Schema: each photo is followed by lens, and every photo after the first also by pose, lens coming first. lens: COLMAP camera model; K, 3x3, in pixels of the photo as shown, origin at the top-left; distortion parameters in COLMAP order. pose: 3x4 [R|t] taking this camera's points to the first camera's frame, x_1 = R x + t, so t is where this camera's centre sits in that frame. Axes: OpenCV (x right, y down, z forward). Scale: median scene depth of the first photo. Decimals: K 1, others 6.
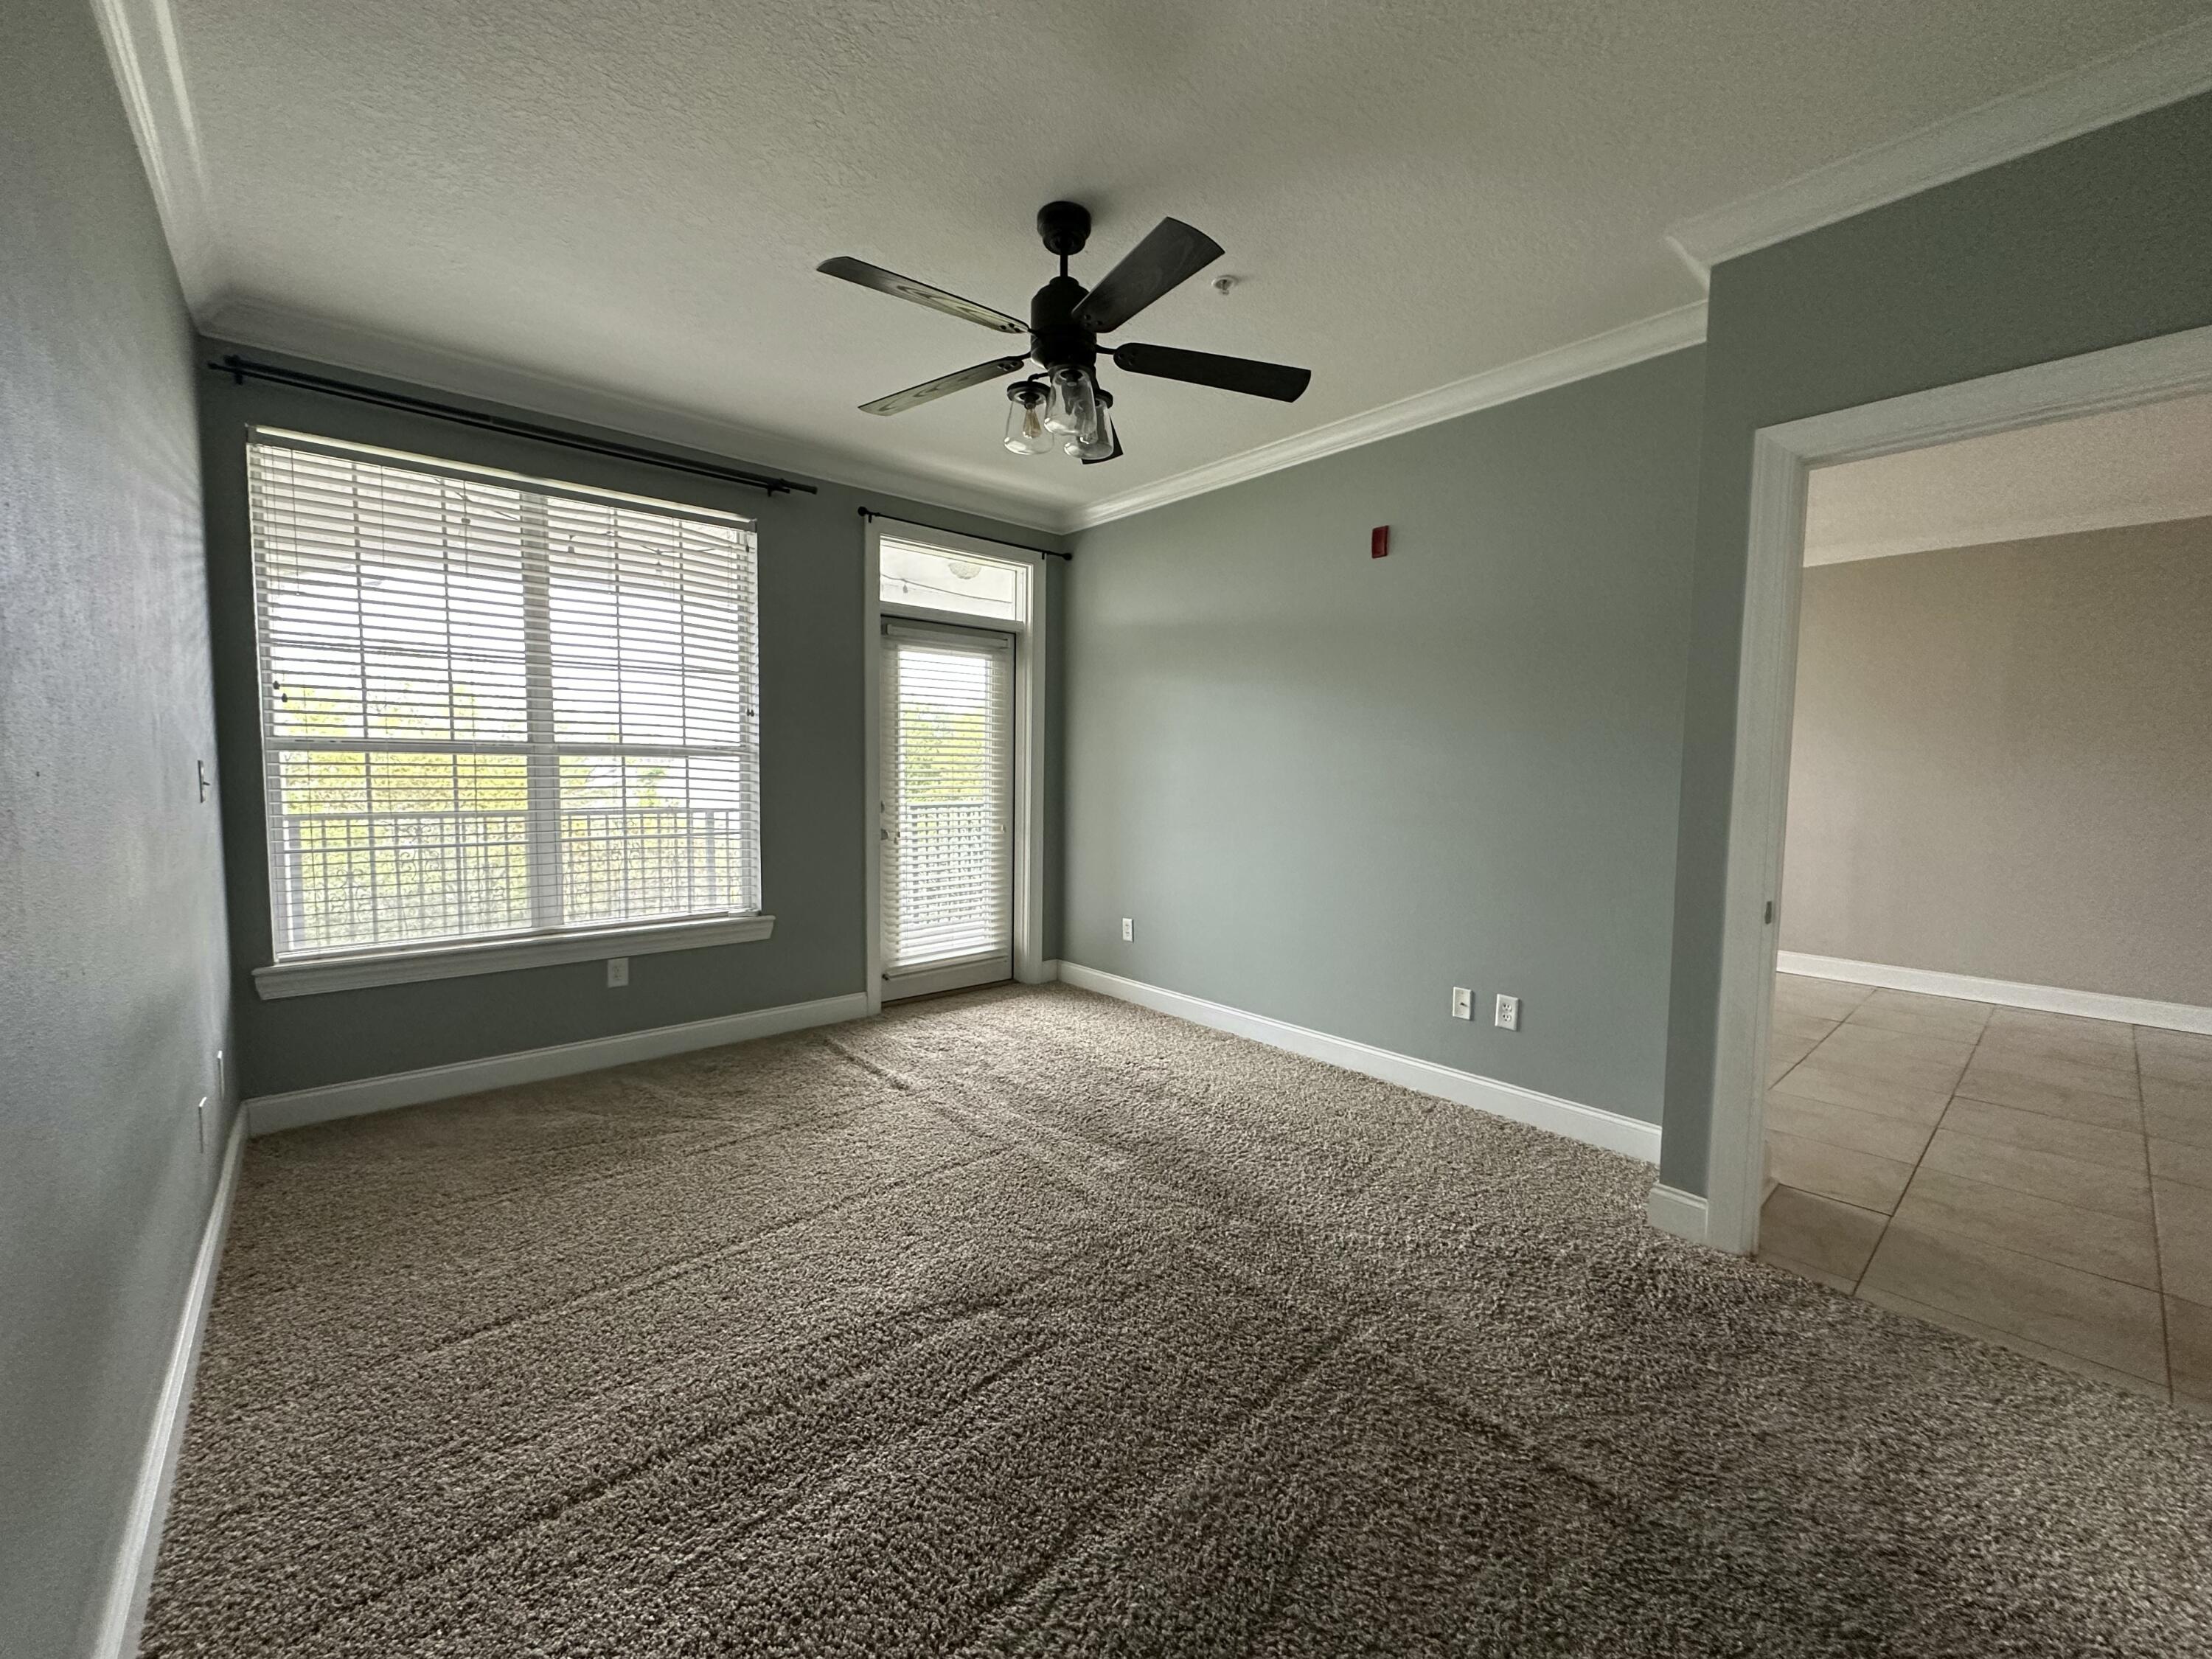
lens RADIAL K [[885.1, 0, 1101.6], [0, 885.1, 823.7], [0, 0, 1]] dist [-0.003159, -0.000047]
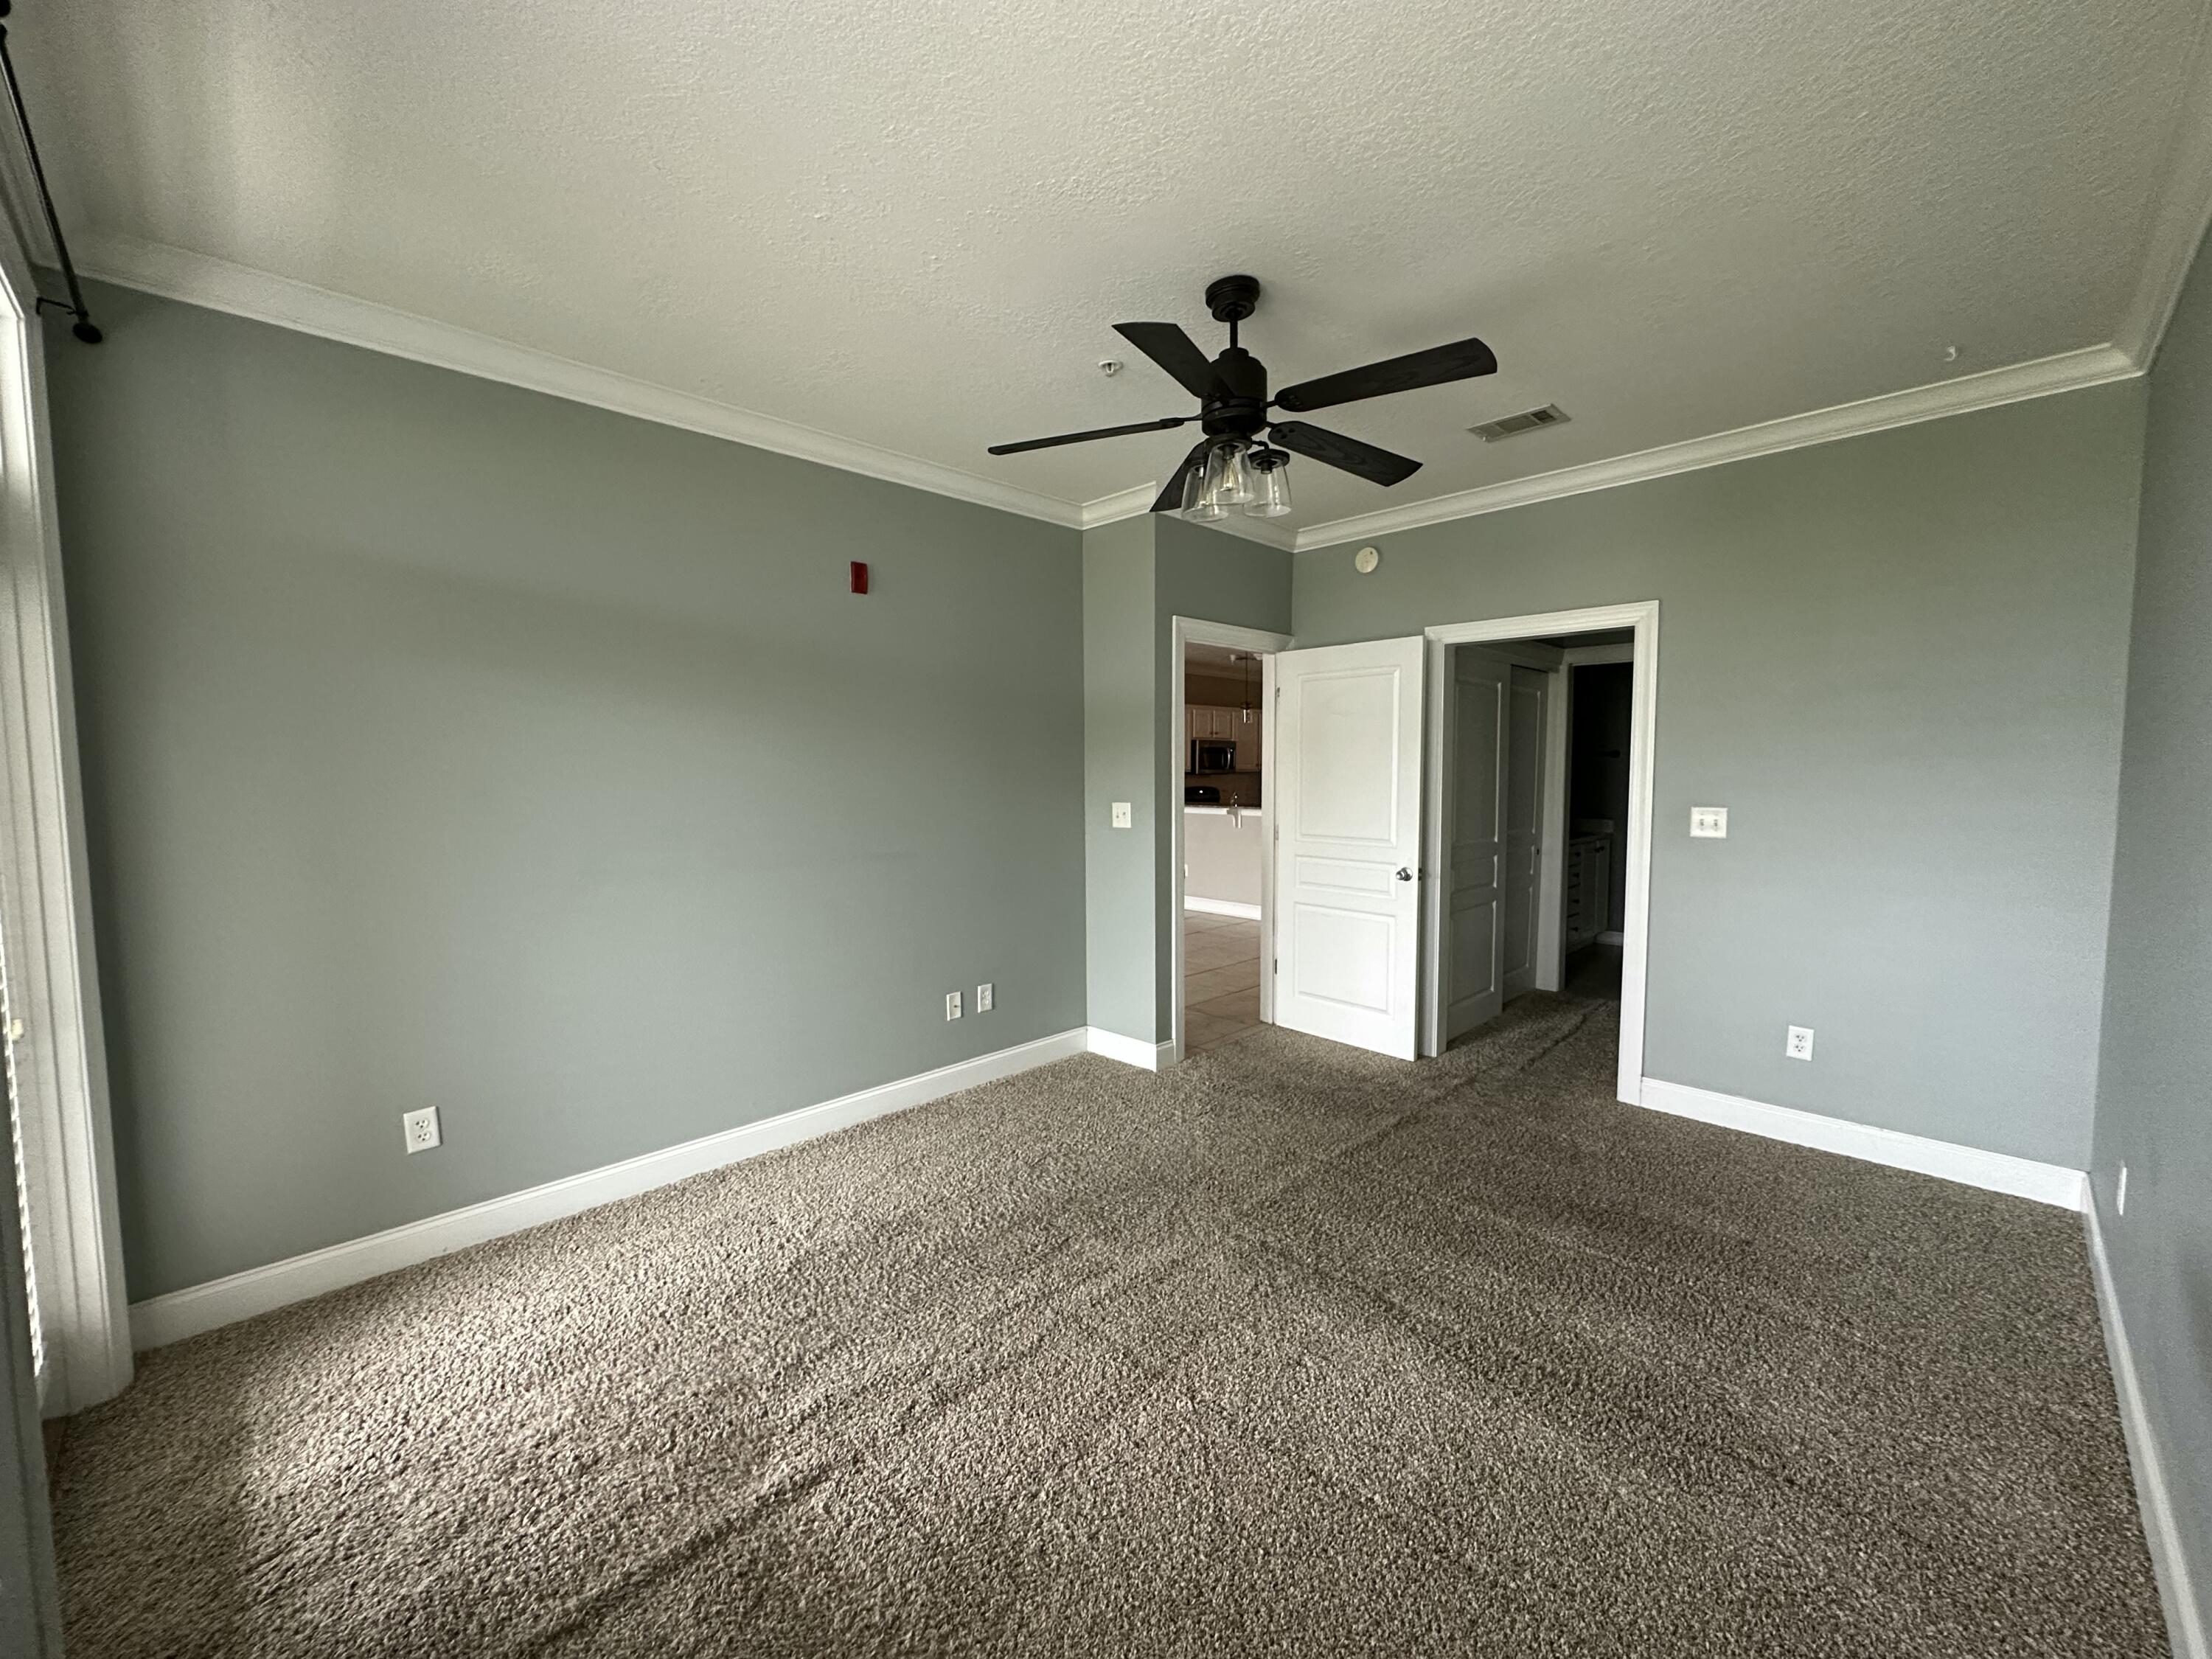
lens RADIAL K [[885.1, 0, 1101.1], [0, 885.1, 831.5], [0, 0, 1]] dist [-0.003159, -0.000047]
pose [[-0.065995, -0.086354, 0.994076, -0.682854], [0.071248, 0.993297, 0.091016, -0.107265], [-0.995273, 0.076832, -0.059400, 0.794541]]
